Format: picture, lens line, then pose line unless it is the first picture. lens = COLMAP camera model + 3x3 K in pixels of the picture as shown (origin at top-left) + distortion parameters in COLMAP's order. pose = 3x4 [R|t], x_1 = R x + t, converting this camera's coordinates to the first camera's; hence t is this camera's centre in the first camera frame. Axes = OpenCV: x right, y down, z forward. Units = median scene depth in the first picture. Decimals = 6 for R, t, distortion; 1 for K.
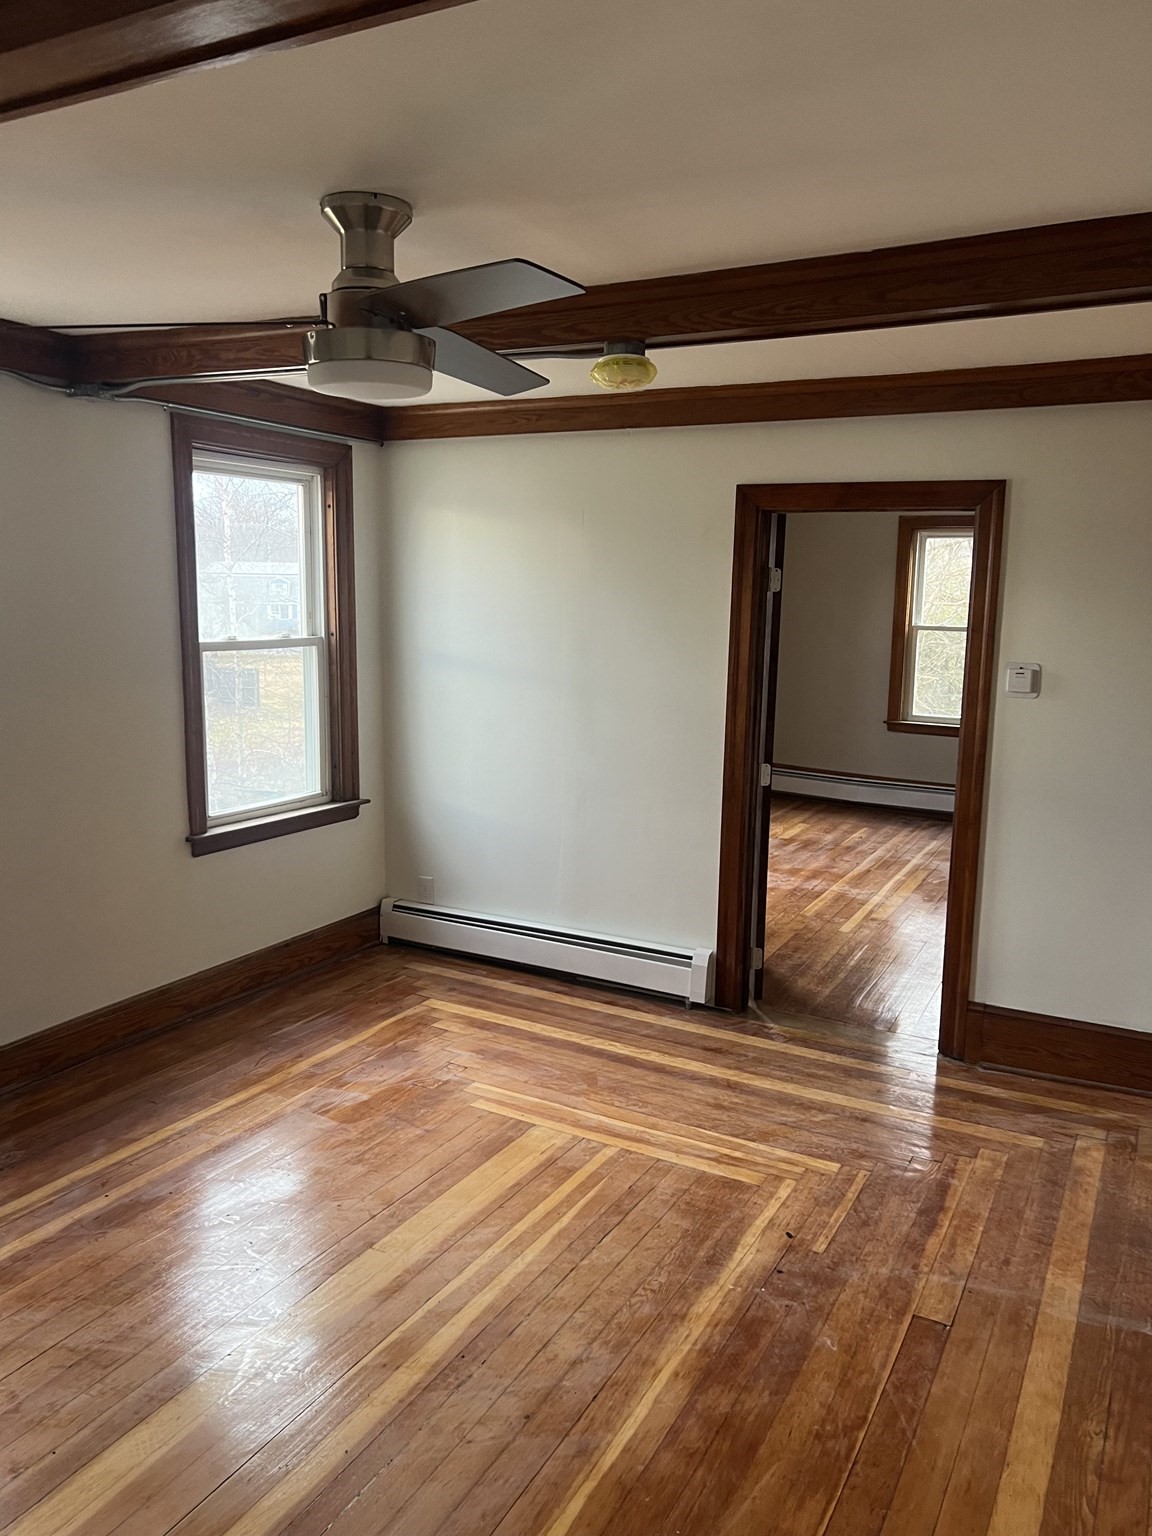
lens RADIAL K [[1141.3, 0, 576.0], [0, 1141.3, 768.0], [0, 0, 1]] dist [0.044958, -0.031218]
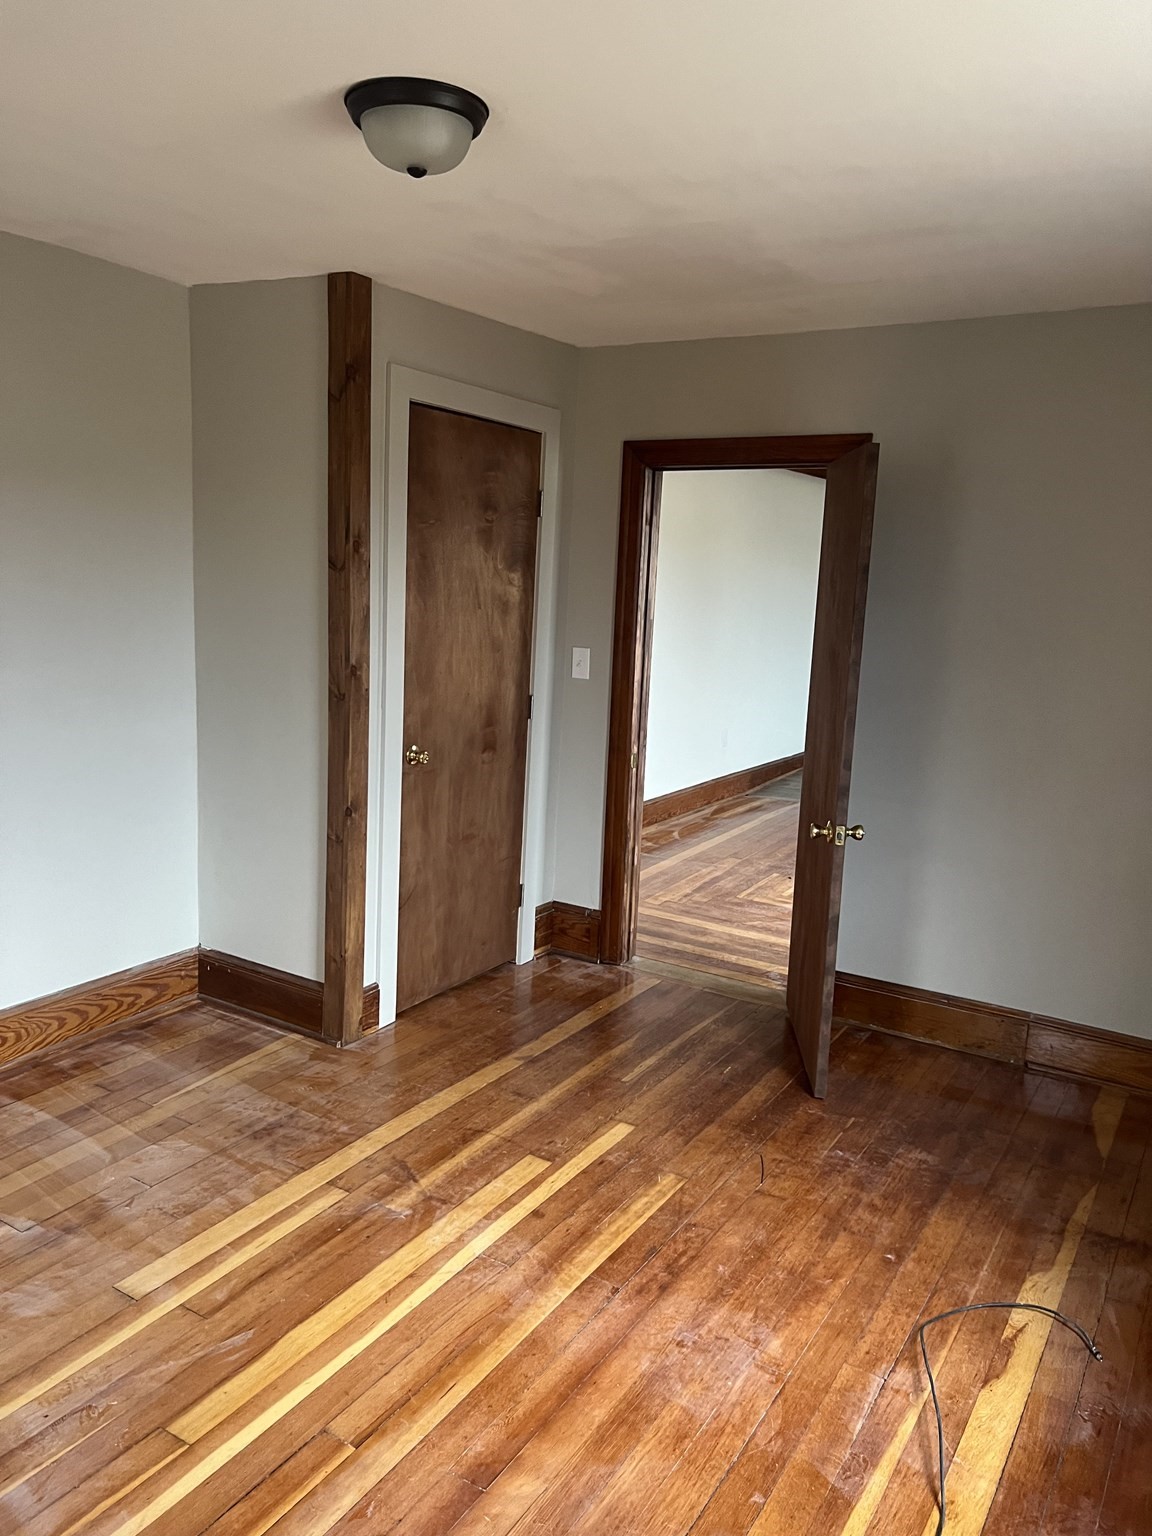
lens RADIAL K [[1153.6, 0, 571.0], [0, 1153.6, 761.0], [0, 0, 1]] dist [0.048831, -0.053897]
pose [[-0.995445, -0.072979, 0.061347, 0.178709], [-0.049094, 0.943974, 0.326349, -0.170050], [-0.081727, 0.321851, -0.943257, 1.123386]]
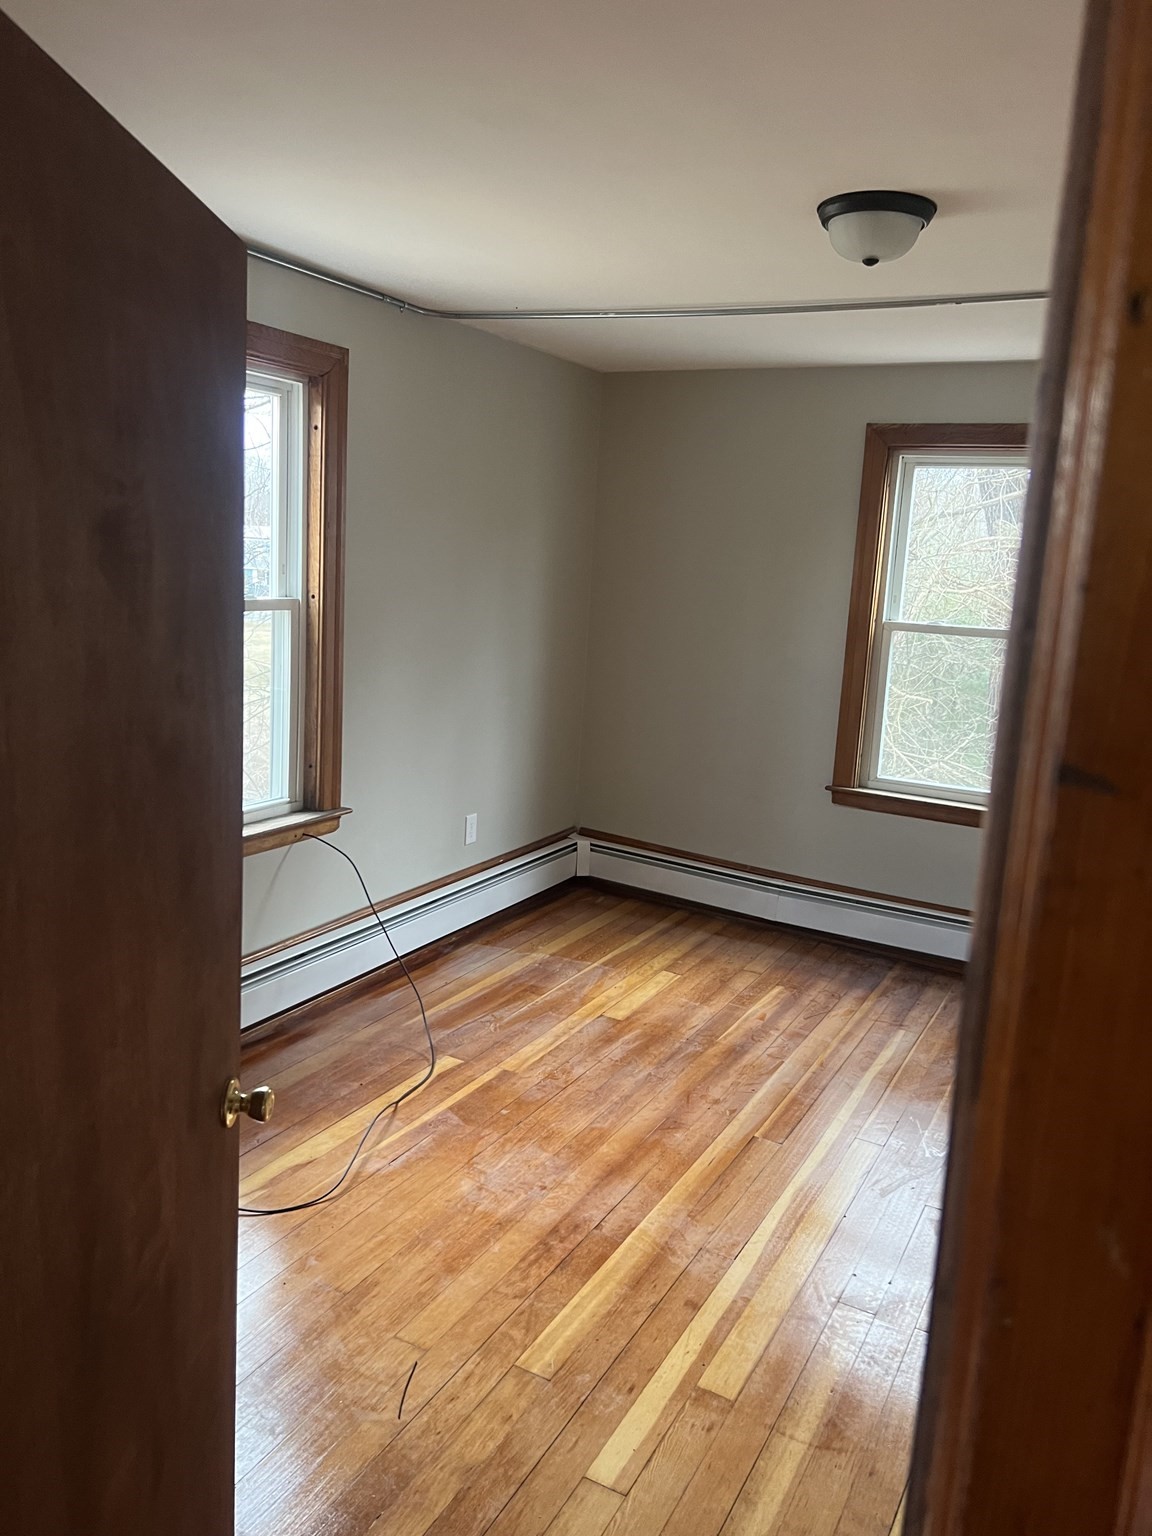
lens RADIAL K [[1153.6, 0, 571.0], [0, 1153.6, 761.0], [0, 0, 1]] dist [0.048831, -0.053897]
pose [[0.999211, 0.039380, -0.005206, 0.162364], [-0.039284, 0.999077, 0.017349, -0.066538], [0.005884, -0.017131, 0.999836, 0.475636]]
